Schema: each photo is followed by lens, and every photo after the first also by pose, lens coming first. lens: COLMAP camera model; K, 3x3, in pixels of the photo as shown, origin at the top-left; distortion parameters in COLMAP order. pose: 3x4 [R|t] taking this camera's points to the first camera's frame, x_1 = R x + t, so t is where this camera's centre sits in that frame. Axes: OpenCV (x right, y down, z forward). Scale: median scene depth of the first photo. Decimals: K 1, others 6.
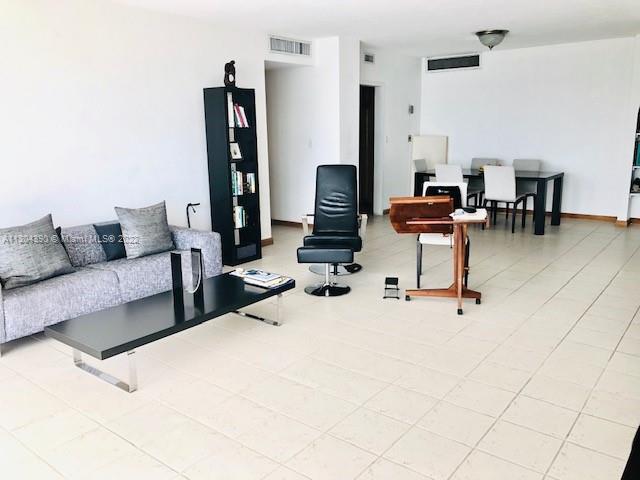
lens RADIAL K [[525.4, 0, 320.5], [0, 525.4, 242.5], [0, 0, 1]] dist [0.037806, -0.059193]
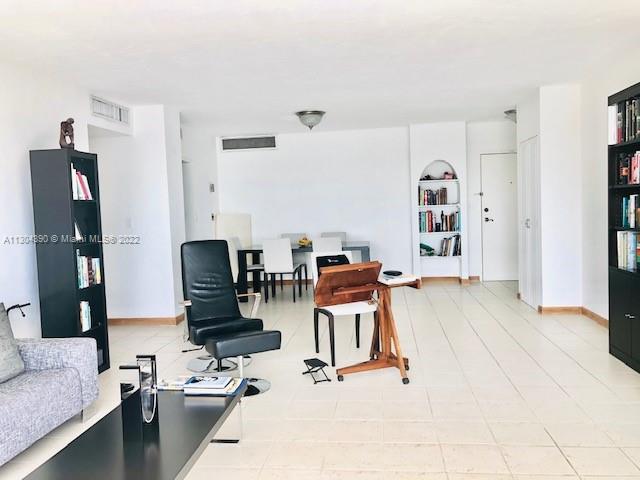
lens RADIAL K [[525.4, 0, 318.3], [0, 525.4, 237.5], [0, 0, 1]] dist [0.037806, -0.059193]
pose [[0.857947, -0.050275, 0.511272, -0.253026], [0.137862, 0.981228, -0.134856, -0.010943], [-0.494894, 0.186184, 0.848773, 0.171203]]
